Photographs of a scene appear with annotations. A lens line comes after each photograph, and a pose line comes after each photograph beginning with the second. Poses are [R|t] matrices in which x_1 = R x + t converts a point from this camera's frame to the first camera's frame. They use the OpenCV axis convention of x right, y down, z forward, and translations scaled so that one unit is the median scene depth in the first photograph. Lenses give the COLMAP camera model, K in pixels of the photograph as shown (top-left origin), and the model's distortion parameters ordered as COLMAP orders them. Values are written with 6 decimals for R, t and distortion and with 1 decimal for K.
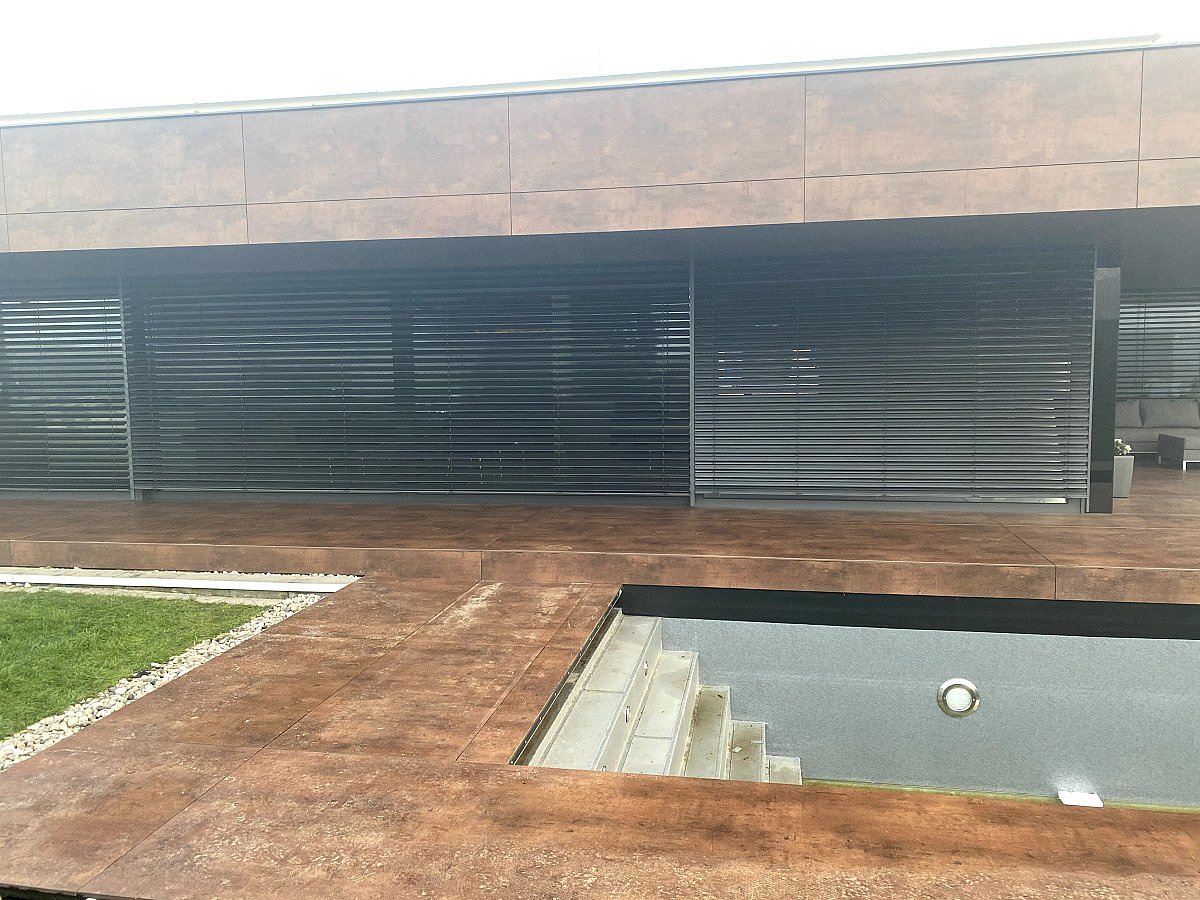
lens RADIAL K [[906.6, 0, 601.7], [0, 906.6, 447.8], [0, 0, 1]] dist [0.046564, -0.048680]
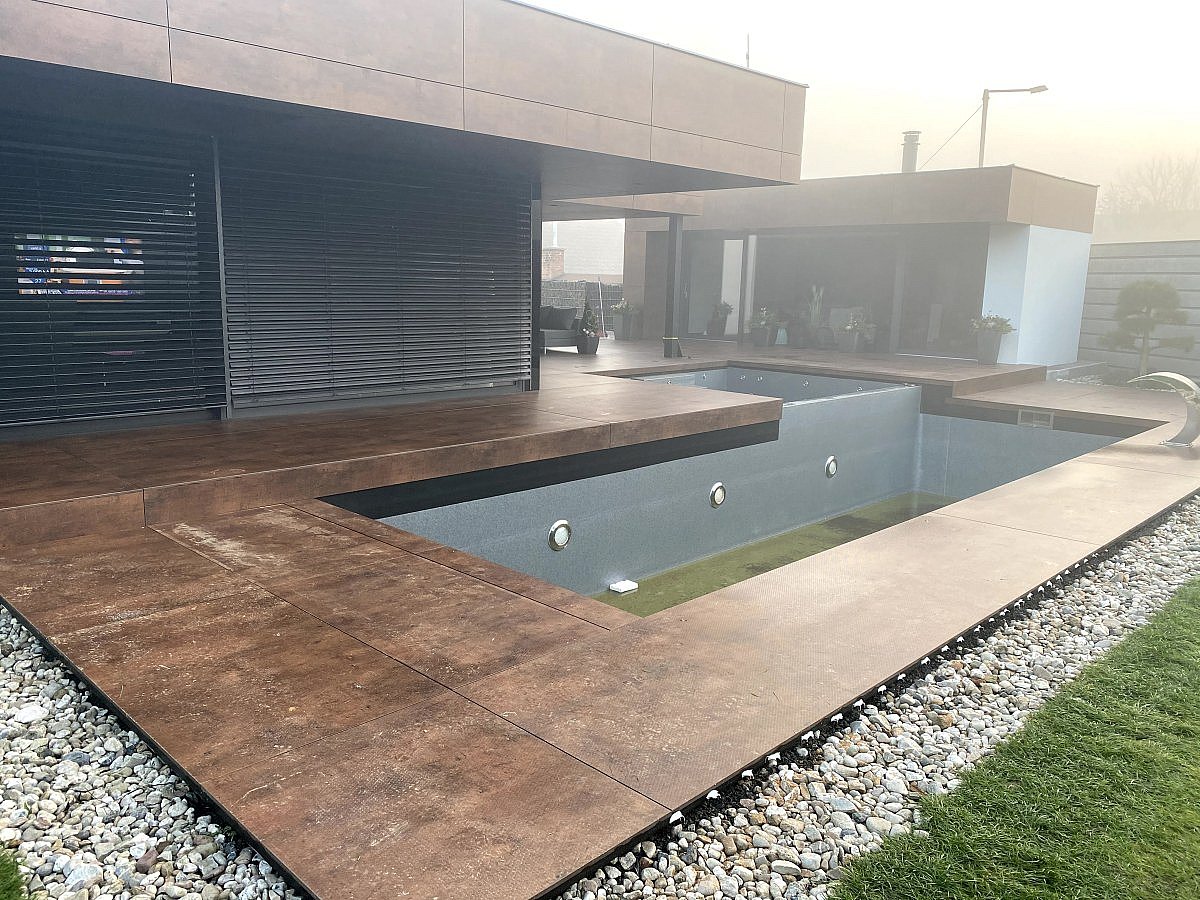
lens RADIAL K [[906.6, 0, 590.0], [0, 906.6, 451.3], [0, 0, 1]] dist [0.046564, -0.048680]
pose [[0.566761, -0.129905, 0.813577, -0.740358], [0.049778, 0.991086, 0.123571, 0.002246], [-0.822377, -0.029537, 0.568175, 0.309729]]
